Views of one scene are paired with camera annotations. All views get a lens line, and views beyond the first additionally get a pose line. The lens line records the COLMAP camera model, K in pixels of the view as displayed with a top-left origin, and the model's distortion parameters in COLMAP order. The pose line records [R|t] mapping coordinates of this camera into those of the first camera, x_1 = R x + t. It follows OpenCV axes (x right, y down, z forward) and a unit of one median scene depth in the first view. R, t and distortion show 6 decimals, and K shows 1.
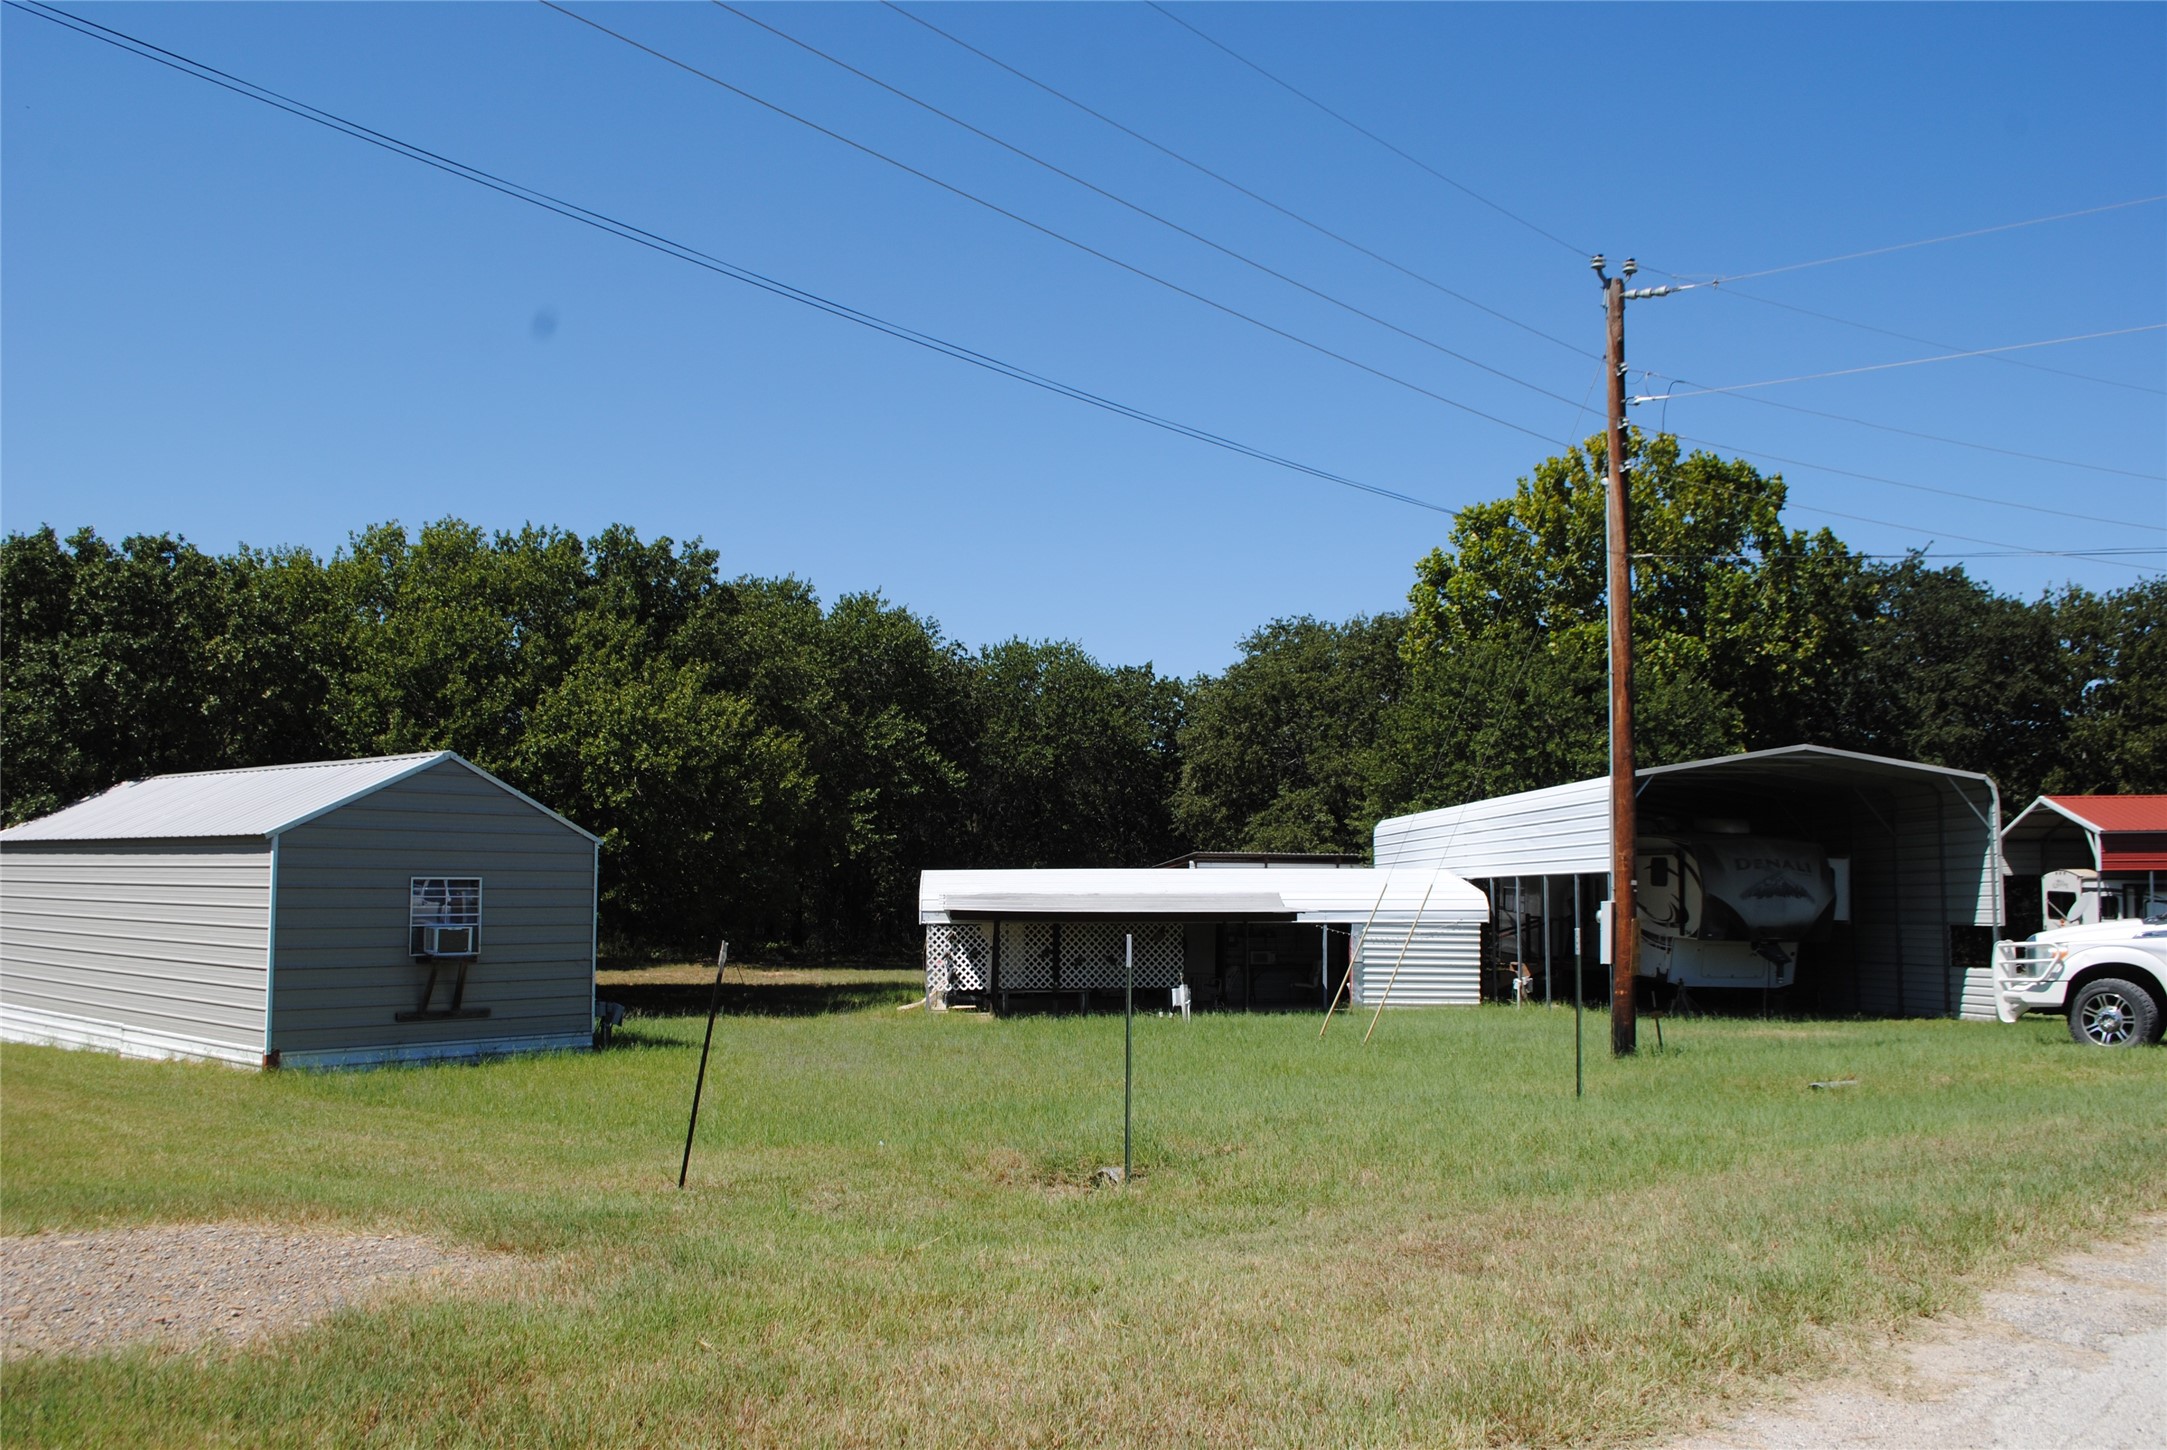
lens RADIAL K [[1731.8, 0, 1083.5], [0, 1731.8, 725.0], [0, 0, 1]] dist [-0.073971, 0.005899]
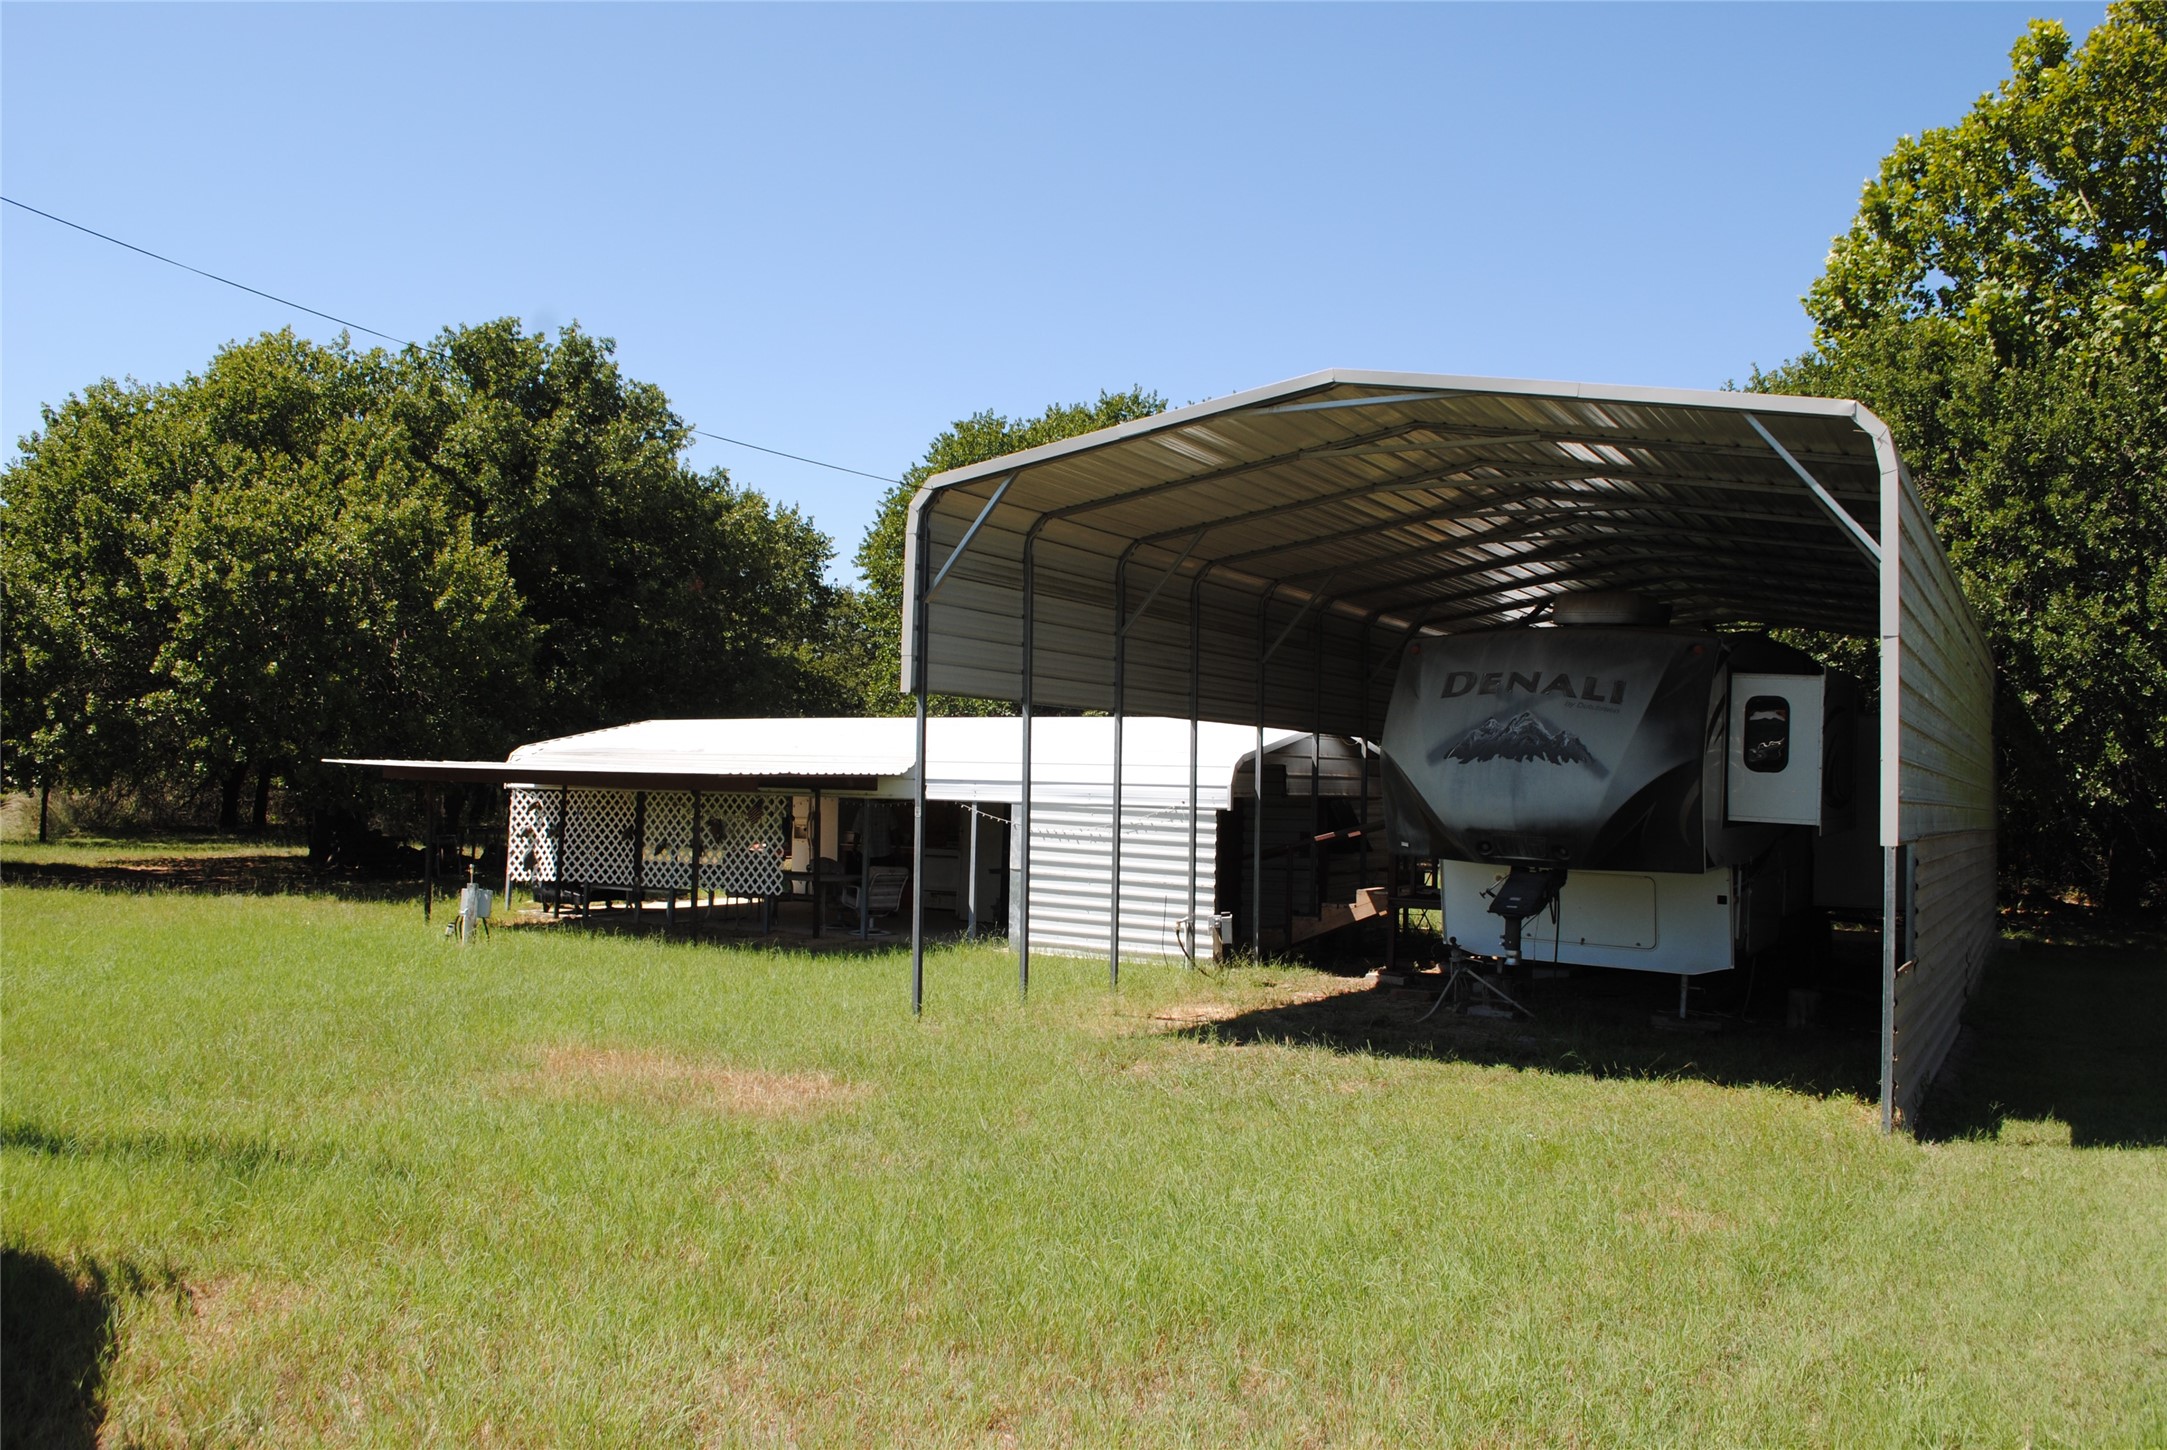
lens RADIAL K [[1731.8, 0, 1083.5], [0, 1731.8, 725.0], [0, 0, 1]] dist [-0.073971, 0.005899]
pose [[0.806412, -0.002653, -0.591348, 0.630198], [0.035476, 0.998406, 0.043899, 0.076302], [0.590289, -0.056379, 0.805220, 0.653432]]
